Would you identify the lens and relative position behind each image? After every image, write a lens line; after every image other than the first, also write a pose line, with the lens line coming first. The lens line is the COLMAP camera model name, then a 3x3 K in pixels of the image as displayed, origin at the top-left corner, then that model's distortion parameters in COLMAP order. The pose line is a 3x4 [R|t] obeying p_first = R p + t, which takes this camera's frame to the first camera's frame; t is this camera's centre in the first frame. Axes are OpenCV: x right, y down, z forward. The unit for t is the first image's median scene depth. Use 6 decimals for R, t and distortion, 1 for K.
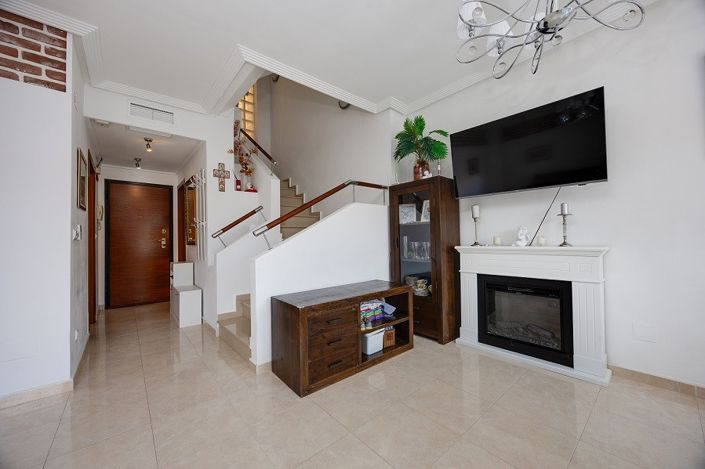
lens RADIAL K [[273.6, 0, 350.5], [0, 273.6, 236.6], [0, 0, 1]] dist [-0.001803, -0.000195]
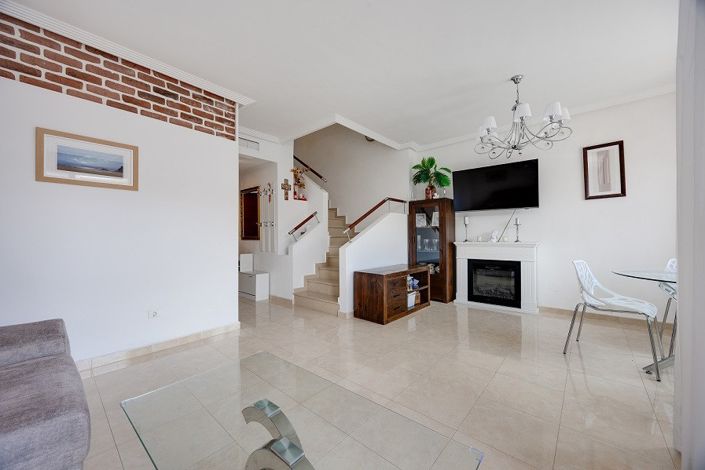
lens RADIAL K [[273.6, 0, 353.5], [0, 273.6, 235.6], [0, 0, 1]] dist [-0.001803, -0.000195]
pose [[0.988584, 0.014232, 0.149999, -0.440618], [-0.014608, 0.999892, 0.001402, 0.004152], [-0.149963, -0.003578, 0.988685, -0.492195]]
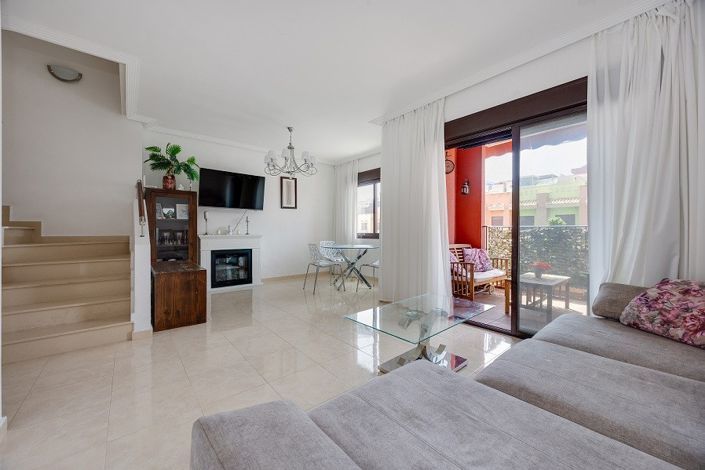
lens RADIAL K [[273.6, 0, 354.5], [0, 273.6, 231.8], [0, 0, 1]] dist [-0.001803, -0.000195]
pose [[-0.018205, 0.013431, 0.999744, -1.302886], [-0.016819, 0.999764, -0.013738, 0.022943], [-0.999693, -0.017064, -0.017975, 0.091909]]
